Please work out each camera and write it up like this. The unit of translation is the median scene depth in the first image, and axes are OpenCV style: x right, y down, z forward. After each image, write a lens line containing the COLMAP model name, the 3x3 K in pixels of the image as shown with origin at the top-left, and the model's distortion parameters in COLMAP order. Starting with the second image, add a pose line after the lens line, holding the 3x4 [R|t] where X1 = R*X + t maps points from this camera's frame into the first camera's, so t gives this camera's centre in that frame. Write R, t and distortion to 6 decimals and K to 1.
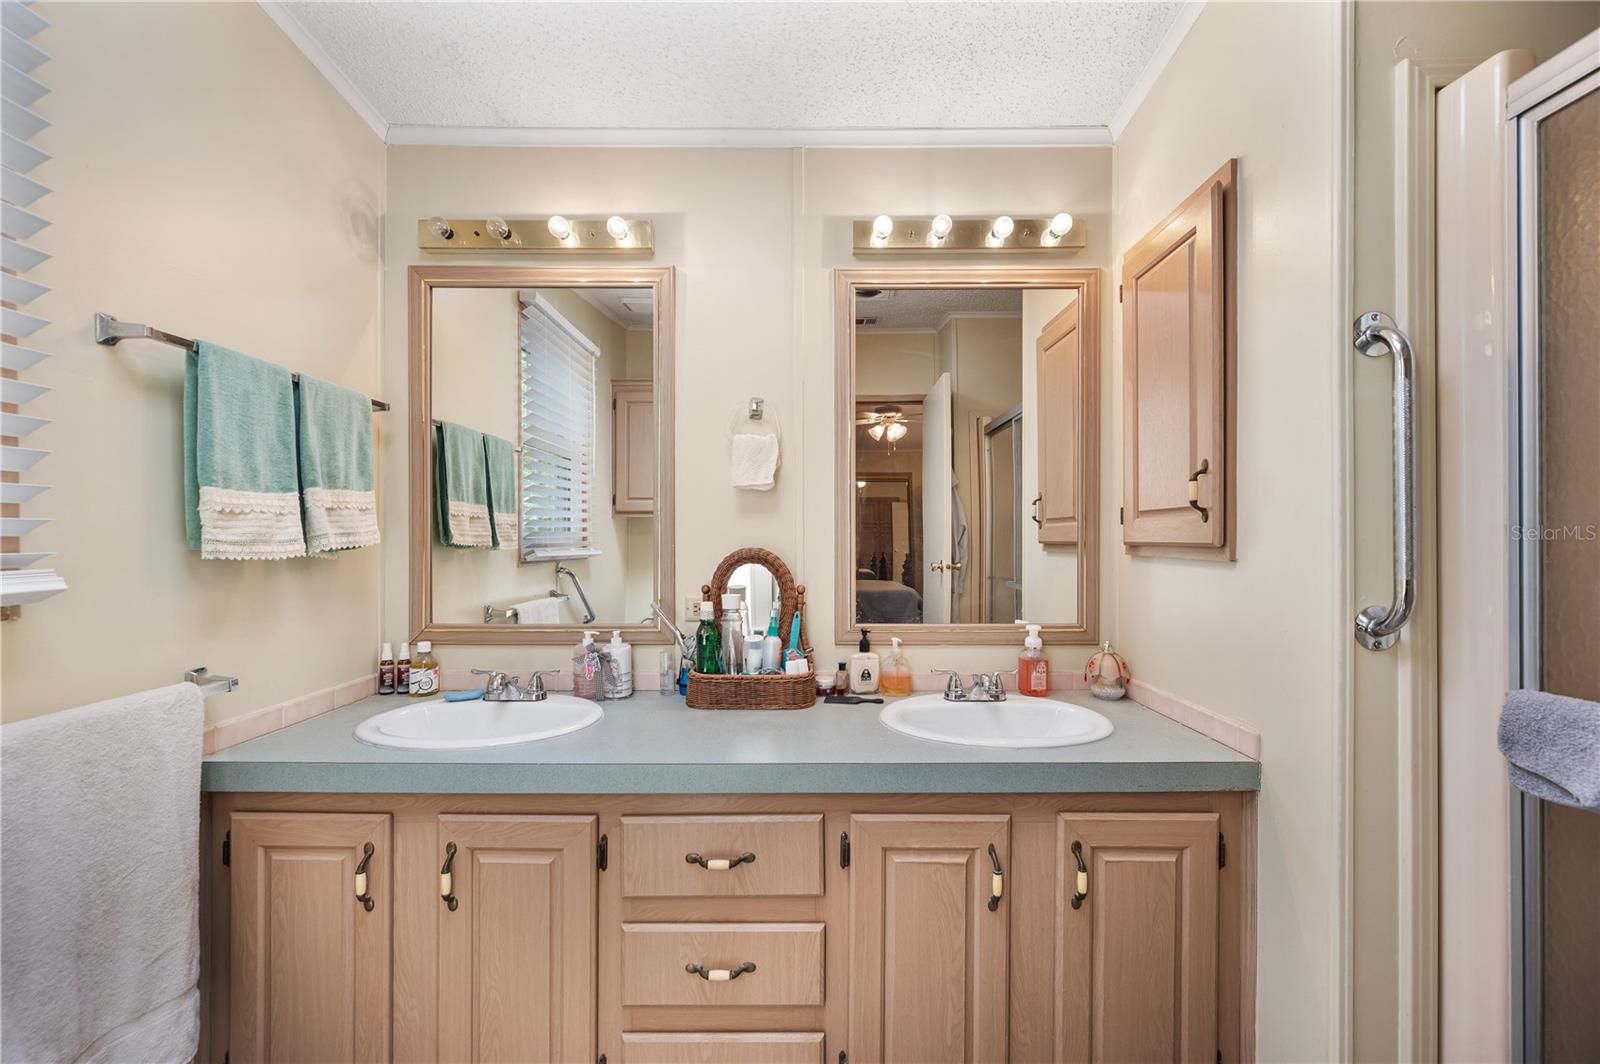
lens RADIAL K [[642.0, 0, 800.0], [0, 642.0, 532.0], [0, 0, 1]] dist [0.002111, 0.000148]
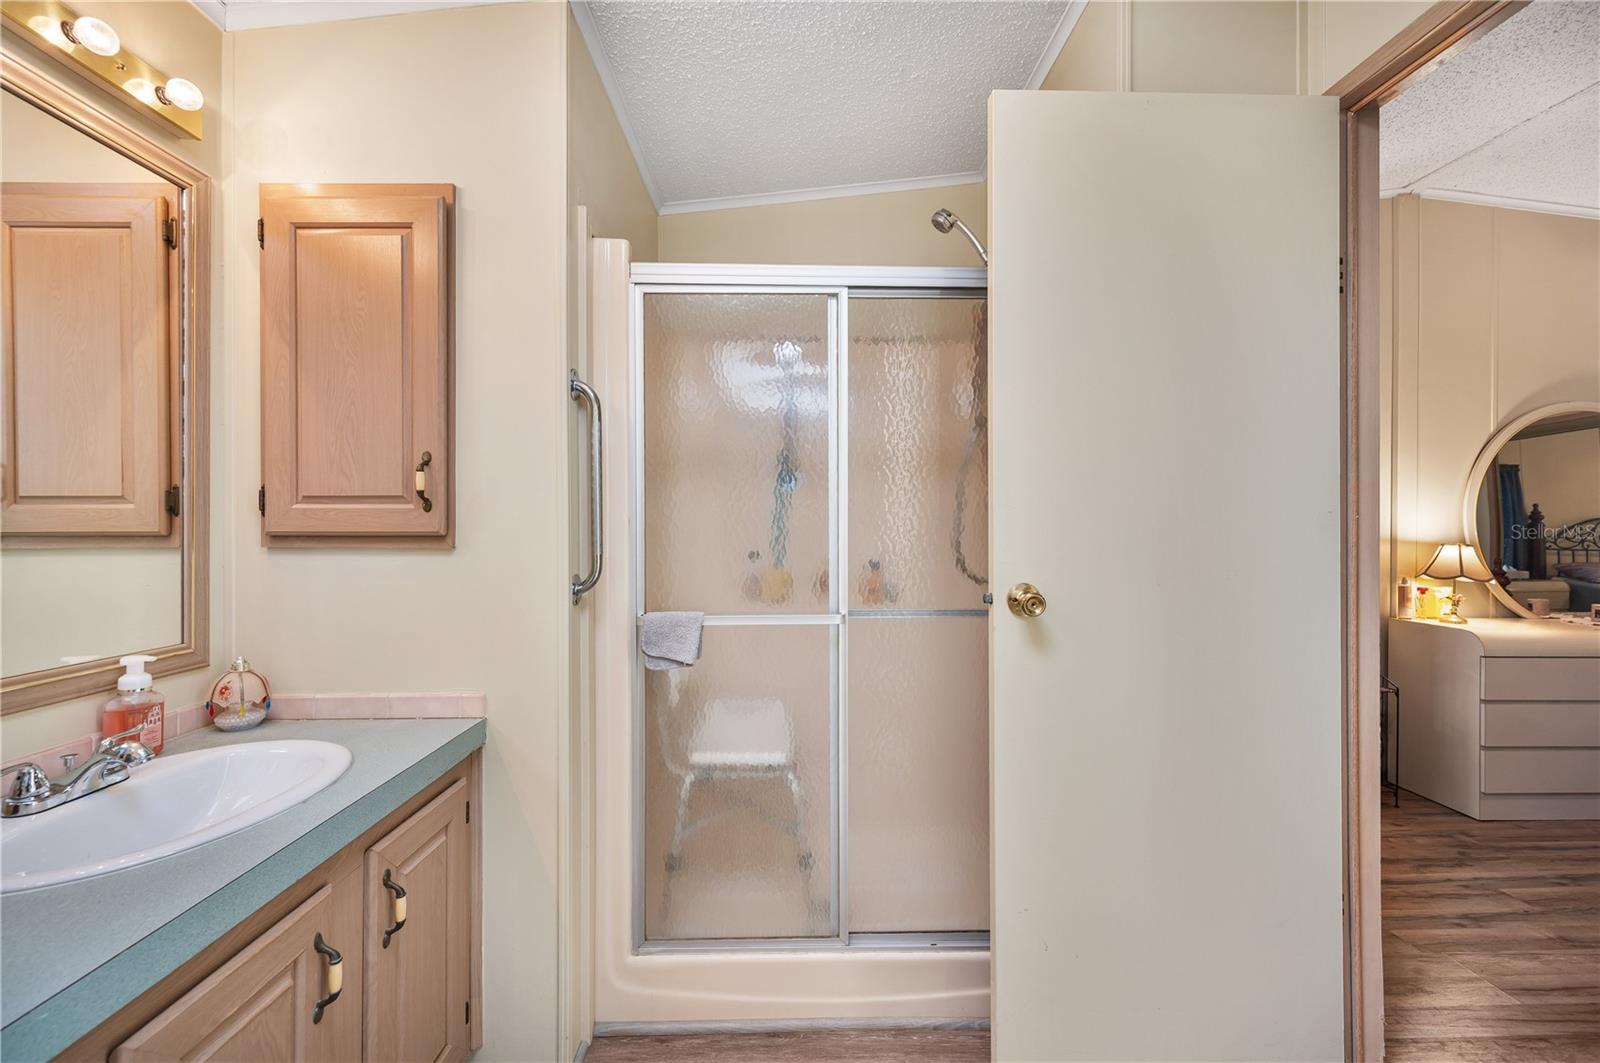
lens RADIAL K [[645.1, 0, 808.5], [0, 645.1, 515.0], [0, 0, 1]] dist [0.001602, 0.000002]
pose [[-0.024908, 0.017158, 0.999542, -0.434191], [-0.011826, 0.999778, -0.017457, 0.000655], [-0.999620, -0.012256, -0.024700, 0.403843]]
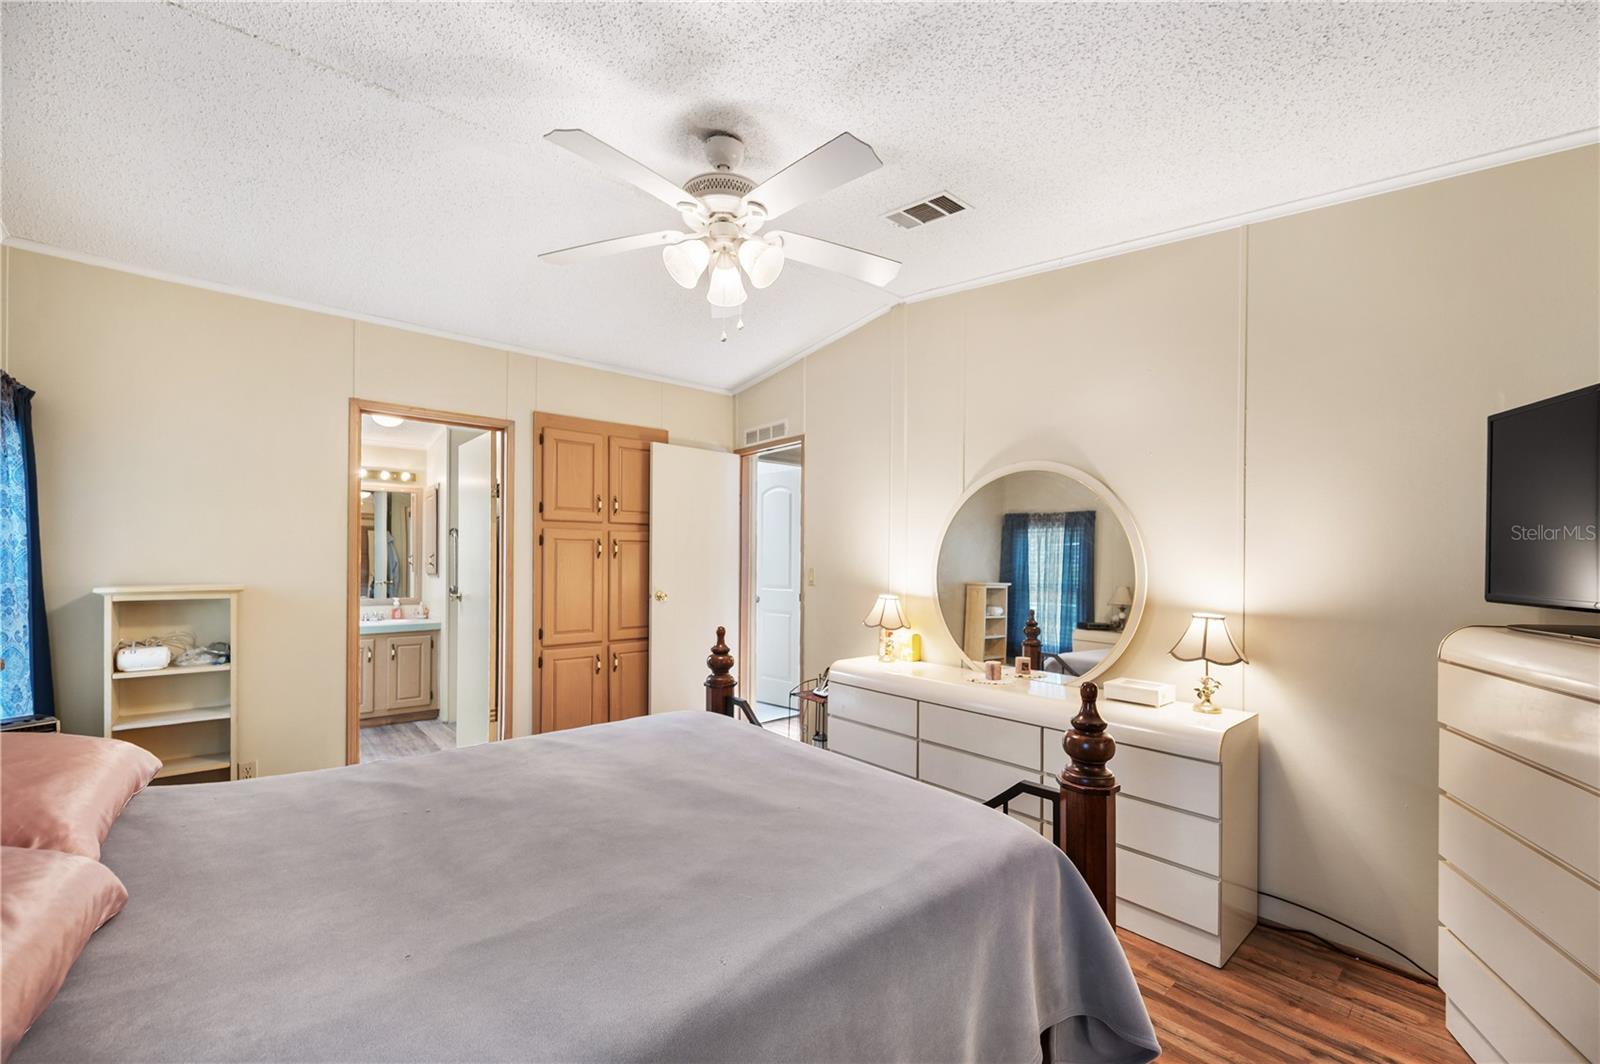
lens RADIAL K [[649.8, 0, 797.1], [0, 649.8, 558.1], [0, 0, 1]] dist [0.000212, 0.000007]
pose [[0.759039, 0.006018, 0.651018, -0.312145], [-0.011823, 0.999920, 0.004542, -0.124173], [-0.650938, -0.011145, 0.759049, -3.666741]]
